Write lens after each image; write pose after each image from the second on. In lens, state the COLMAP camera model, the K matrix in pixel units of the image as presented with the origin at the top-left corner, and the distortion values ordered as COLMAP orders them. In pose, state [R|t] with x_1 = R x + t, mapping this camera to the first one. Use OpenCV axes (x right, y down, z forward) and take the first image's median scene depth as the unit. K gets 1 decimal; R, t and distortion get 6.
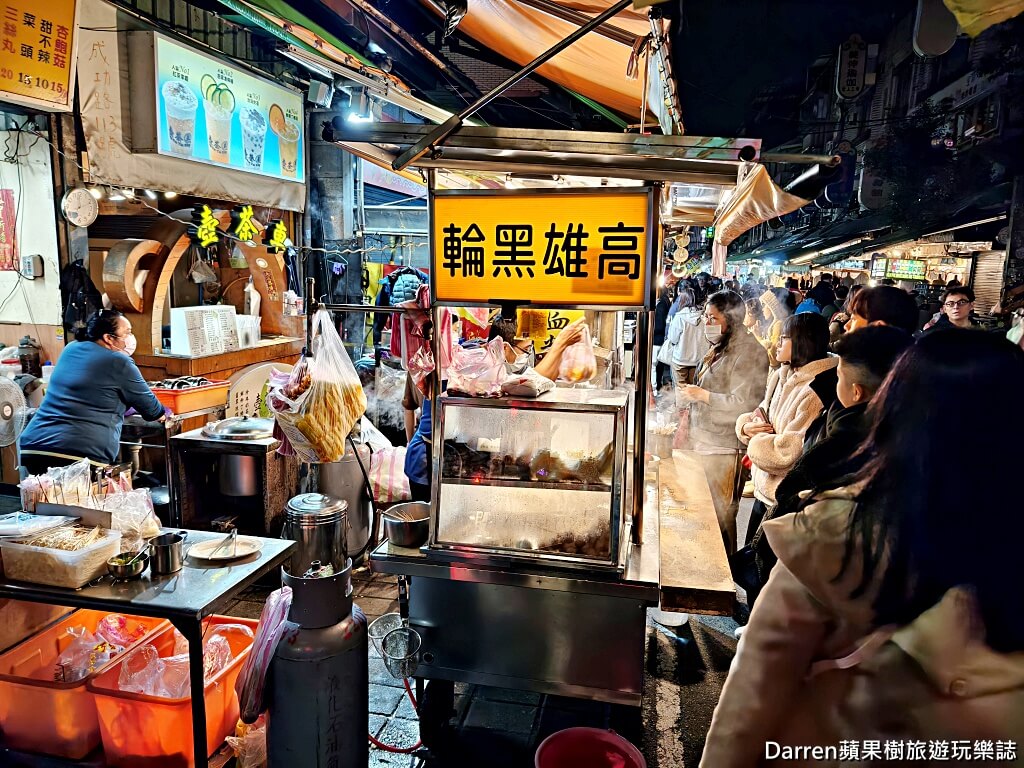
lens RADIAL K [[744.8, 0, 512.0], [0, 744.8, 384.0], [0, 0, 1]] dist [0.006907, -0.007365]
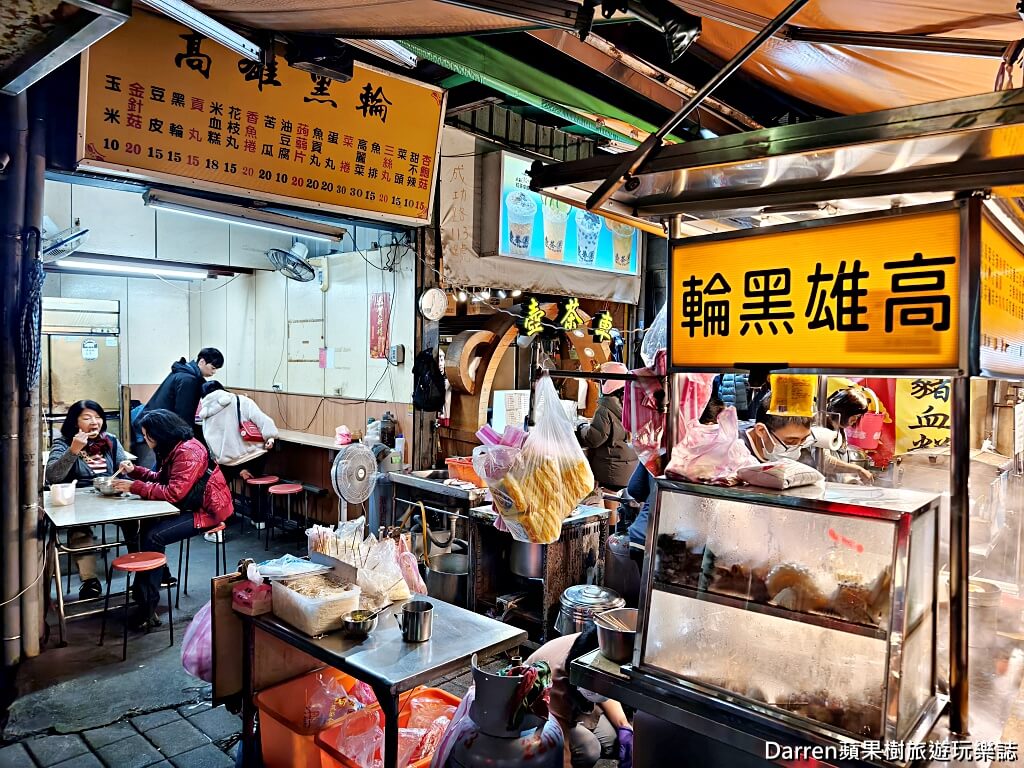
lens RADIAL K [[710.5, 0, 493.2], [0, 710.5, 383.2], [0, 0, 1]] dist [0.044857, -0.054165]
pose [[0.849976, 0.006346, -0.526783, 0.093828], [-0.081694, 0.989419, -0.119896, 0.012452], [0.520448, 0.144944, 0.841502, 0.136407]]
